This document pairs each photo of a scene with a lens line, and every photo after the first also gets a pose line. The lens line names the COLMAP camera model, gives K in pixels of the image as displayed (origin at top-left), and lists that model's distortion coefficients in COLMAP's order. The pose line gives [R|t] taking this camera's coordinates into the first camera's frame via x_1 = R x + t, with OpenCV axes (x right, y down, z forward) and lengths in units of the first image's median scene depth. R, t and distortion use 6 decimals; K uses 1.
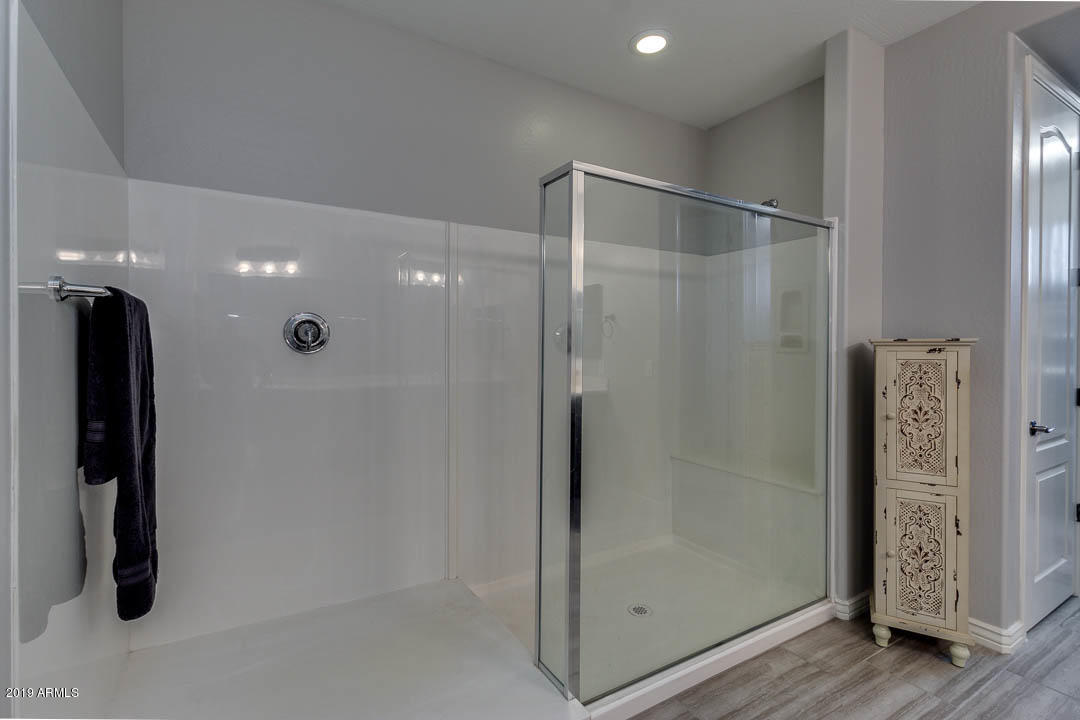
lens RADIAL K [[493.9, 0, 540.0], [0, 493.9, 360.0], [0, 0, 1]] dist [0.003012, -0.000089]
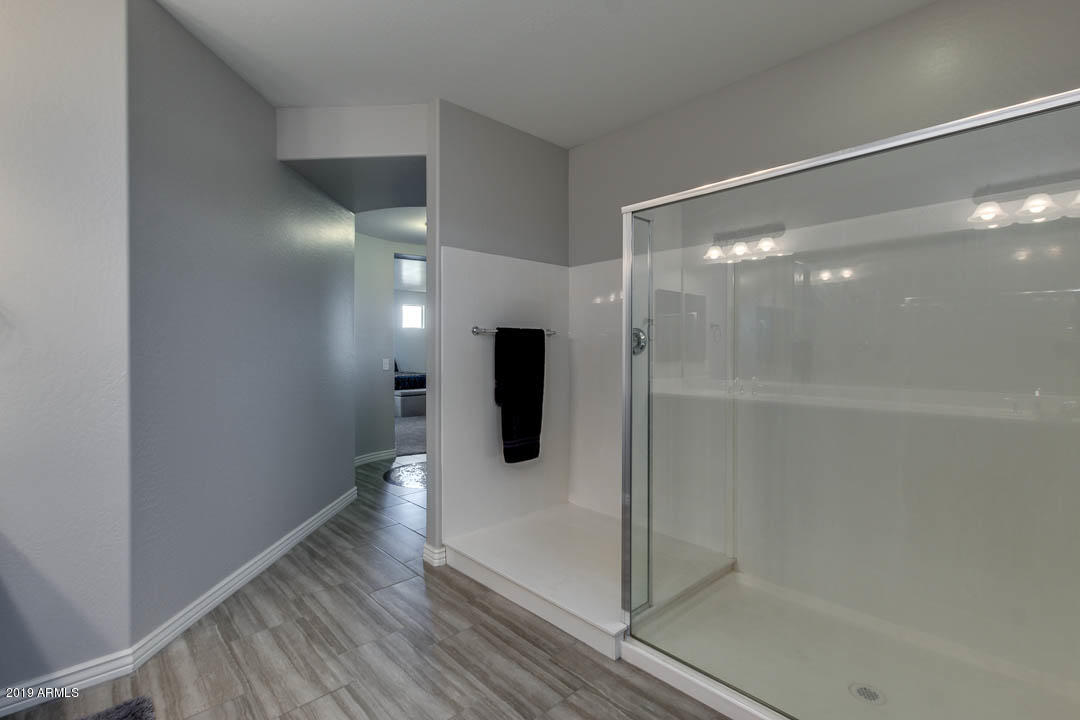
lens RADIAL K [[493.9, 0, 540.0], [0, 493.9, 360.0], [0, 0, 1]] dist [0.003012, -0.000089]
pose [[0.213155, 0.007082, -0.976993, 0.389347], [-0.011578, 0.999922, 0.004722, 0.000957], [0.976950, 0.010305, 0.213220, 0.153728]]
